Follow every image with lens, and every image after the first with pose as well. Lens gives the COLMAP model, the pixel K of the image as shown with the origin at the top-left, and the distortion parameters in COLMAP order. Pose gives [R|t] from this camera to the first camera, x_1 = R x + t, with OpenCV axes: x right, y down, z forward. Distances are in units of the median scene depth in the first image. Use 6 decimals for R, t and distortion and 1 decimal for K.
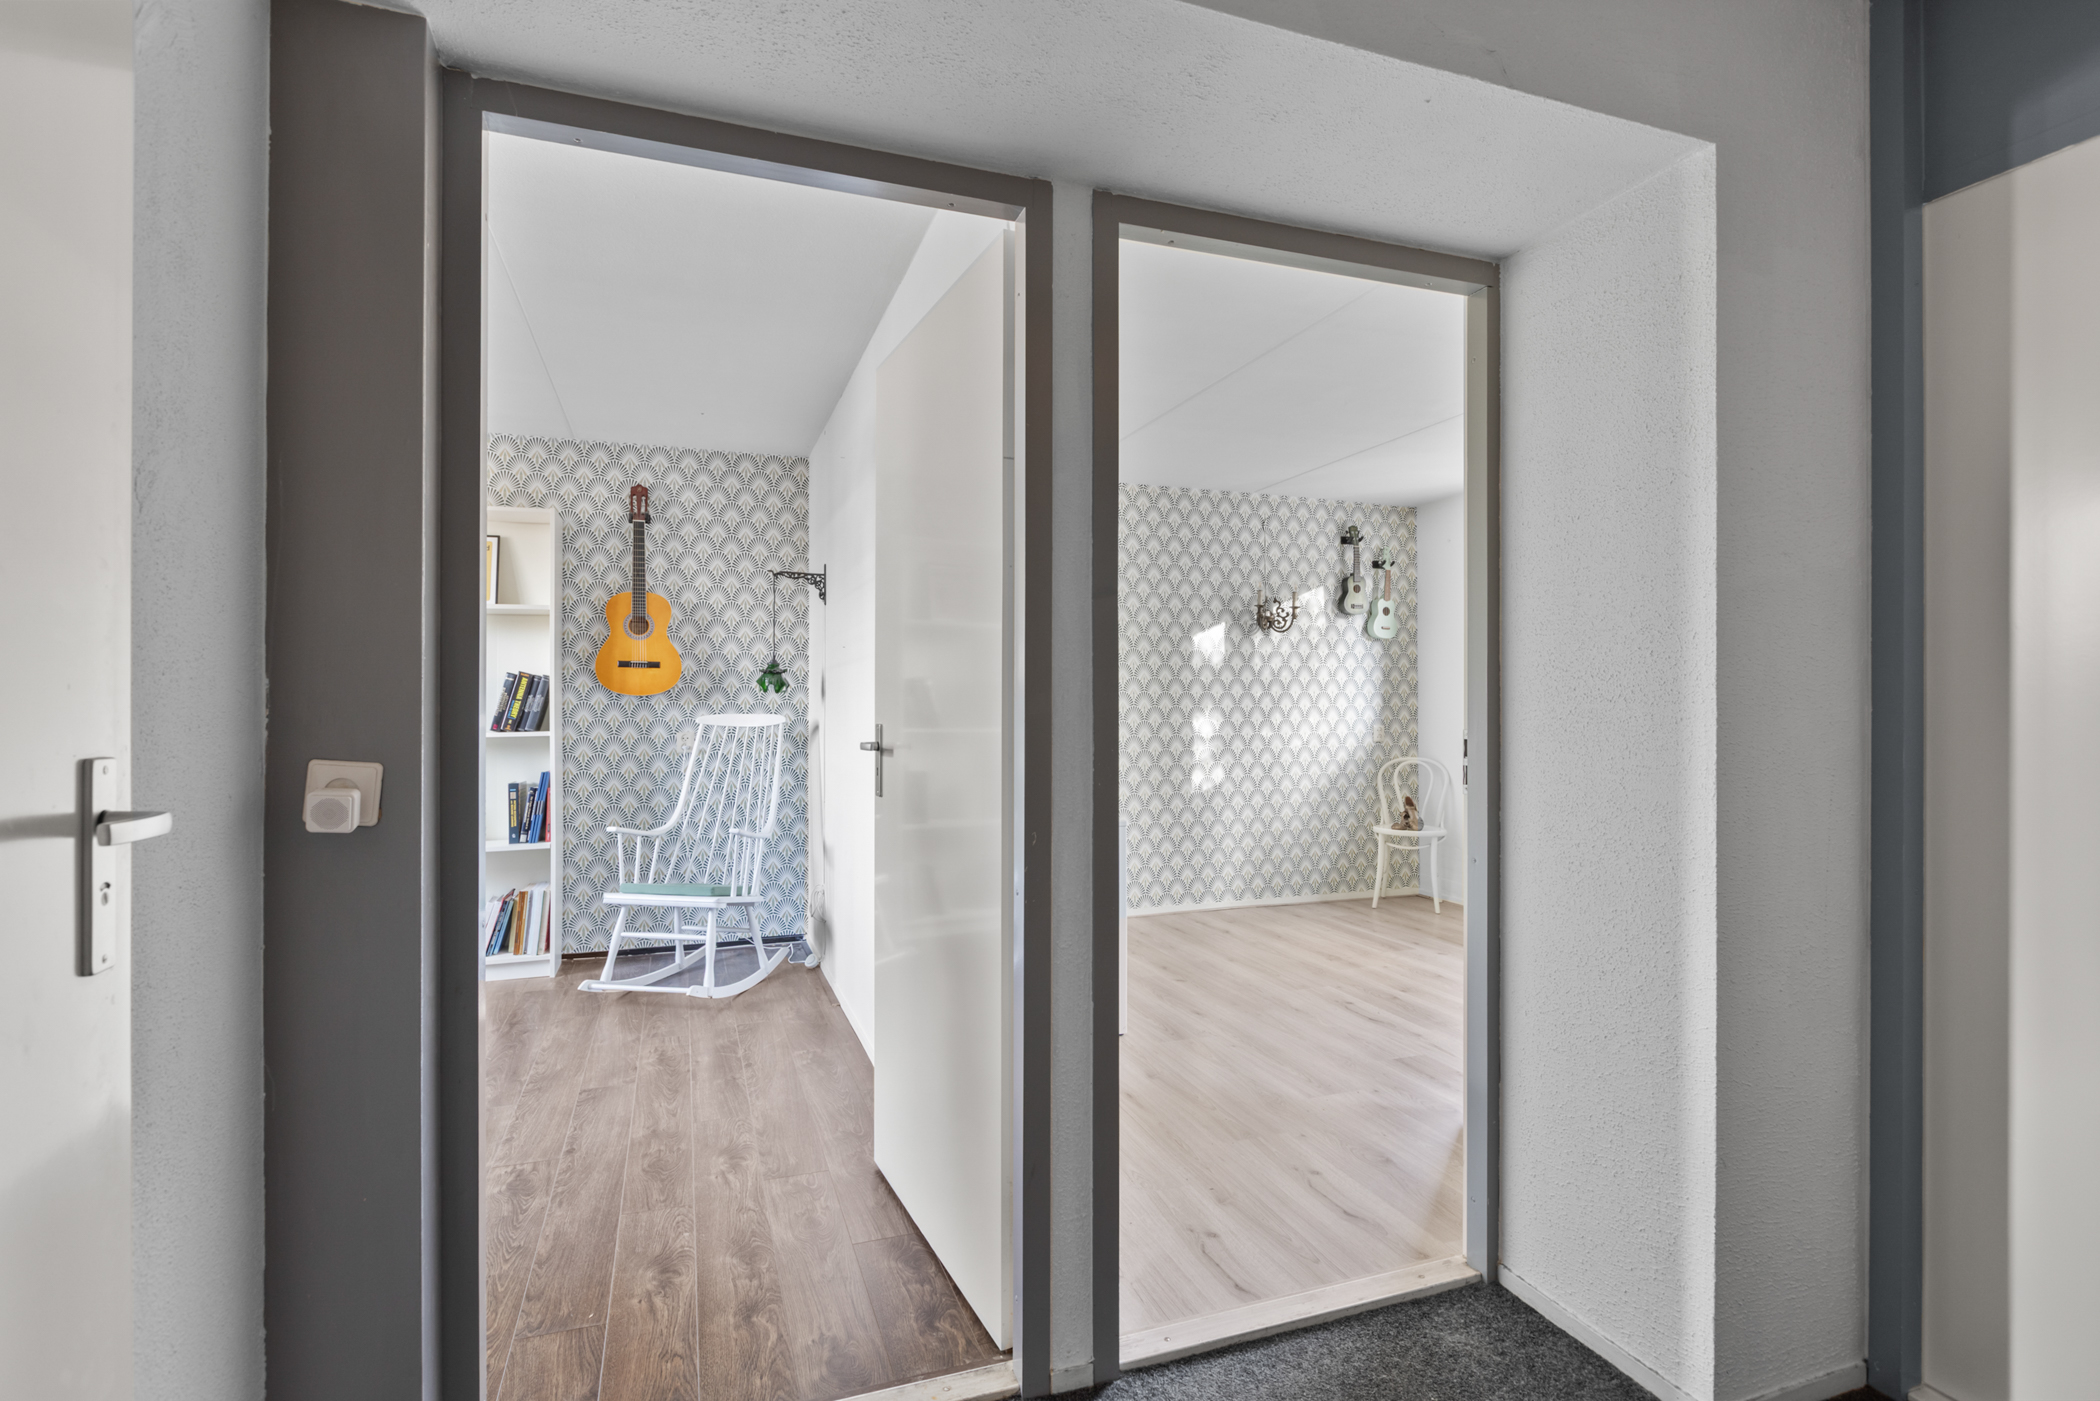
lens RADIAL K [[1009.4, 0, 1047.5], [0, 1009.4, 698.3], [0, 0, 1]] dist [0.000617, 0.000014]
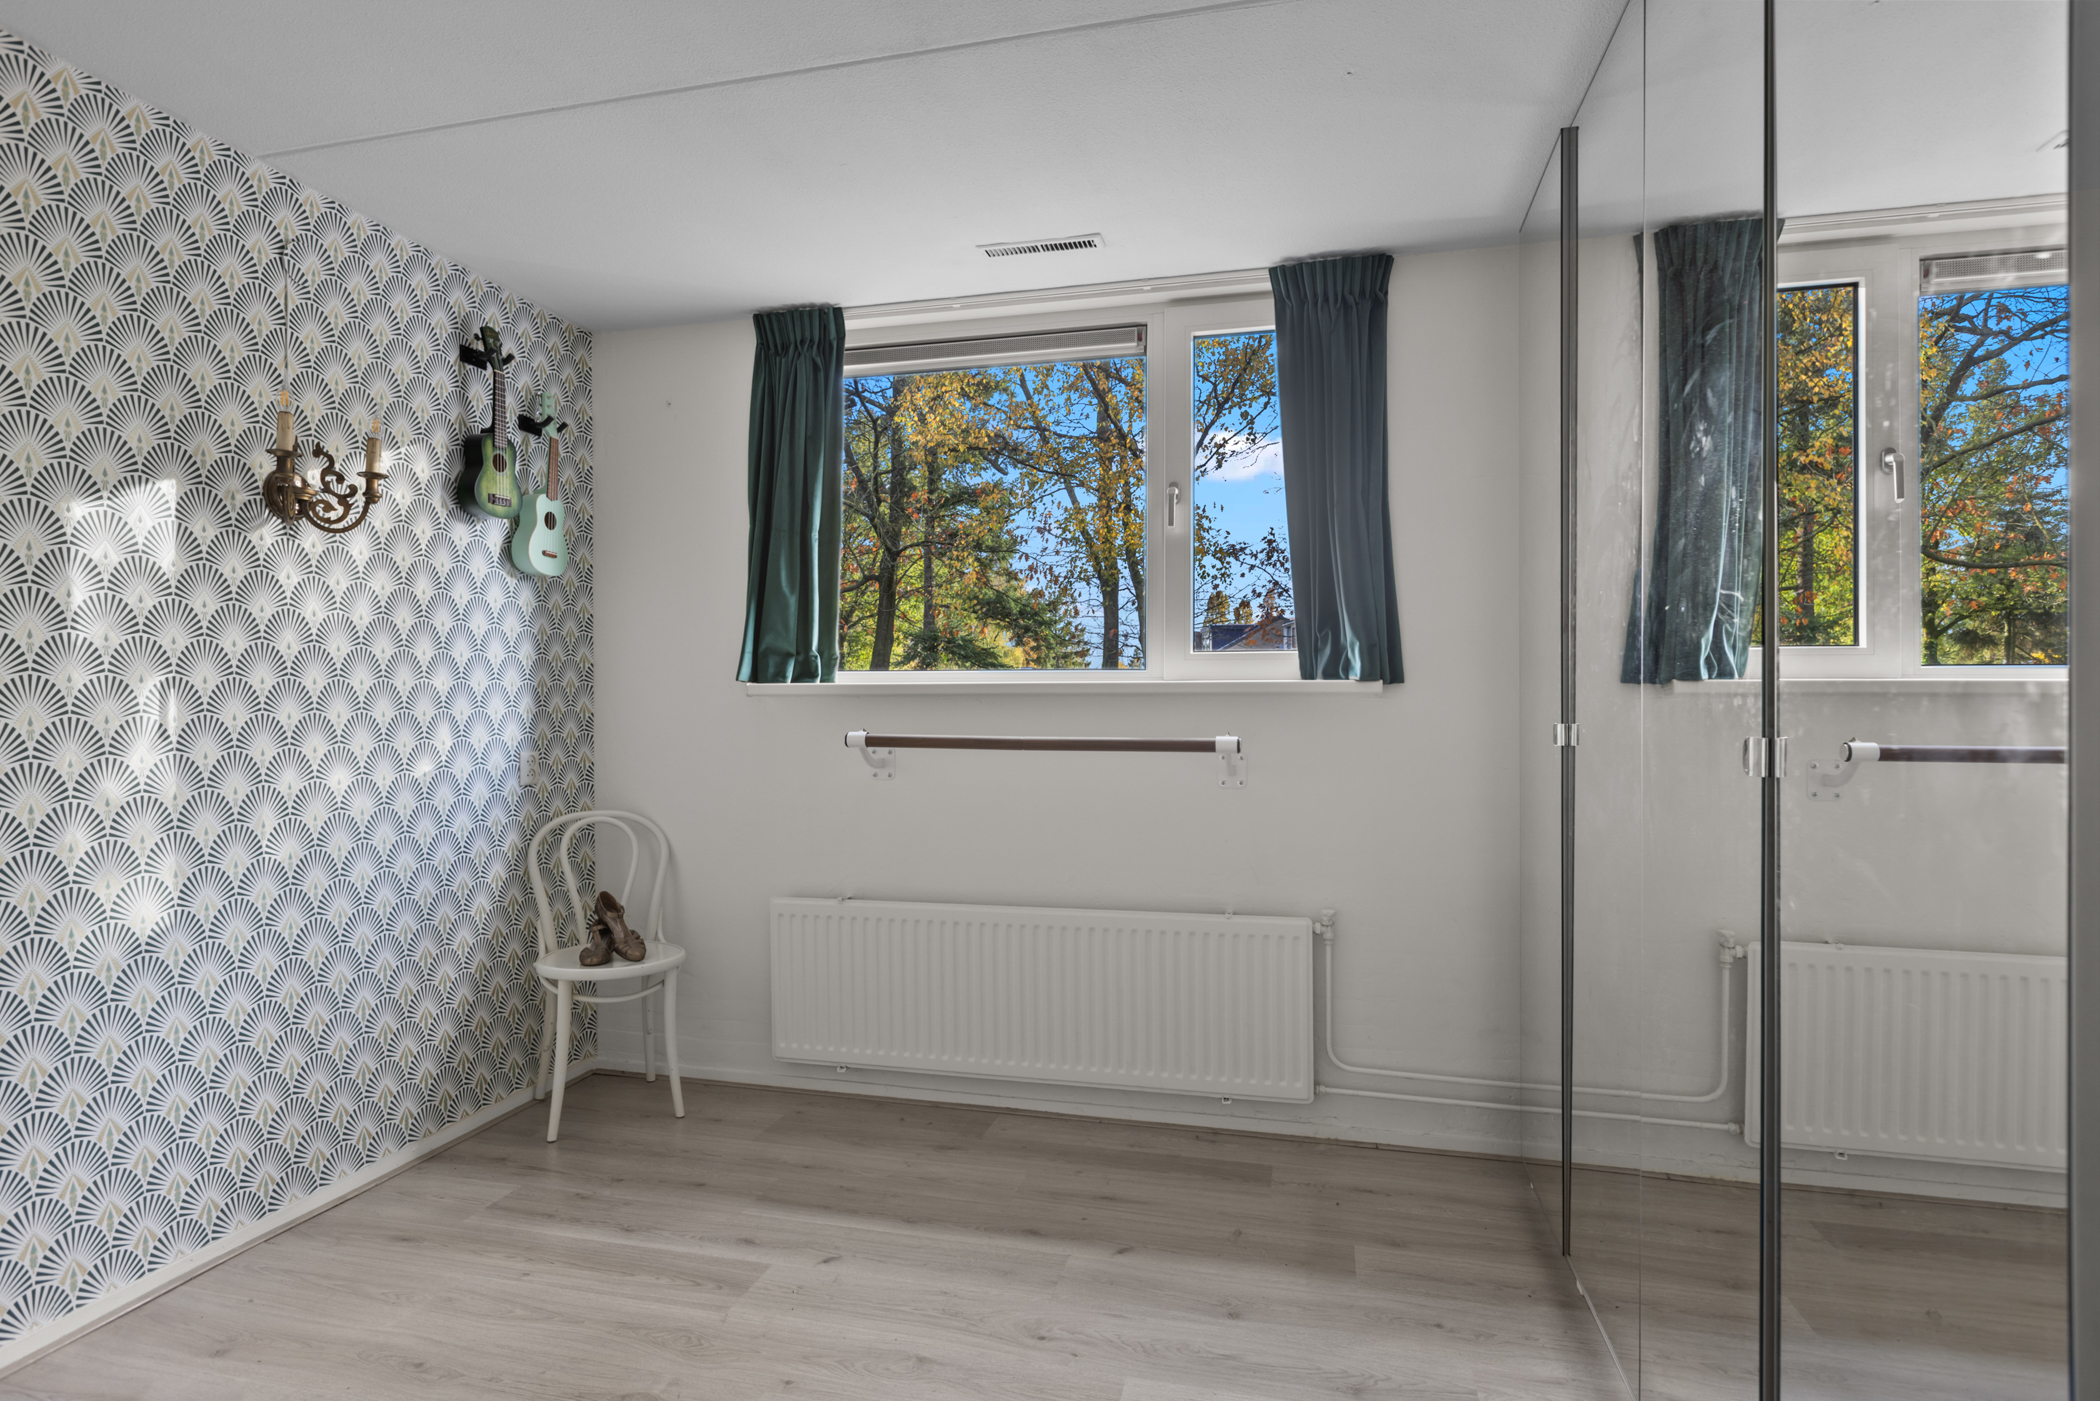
lens RADIAL K [[1149.5, 0, 1071.5], [0, 1149.5, 693.1], [0, 0, 1]] dist [-0.002402, 0.000133]
pose [[0.602172, 0.001130, 0.798365, 0.041221], [0.001823, 0.999994, -0.002790, 0.000267], [-0.798364, 0.003135, 0.602167, 0.467521]]
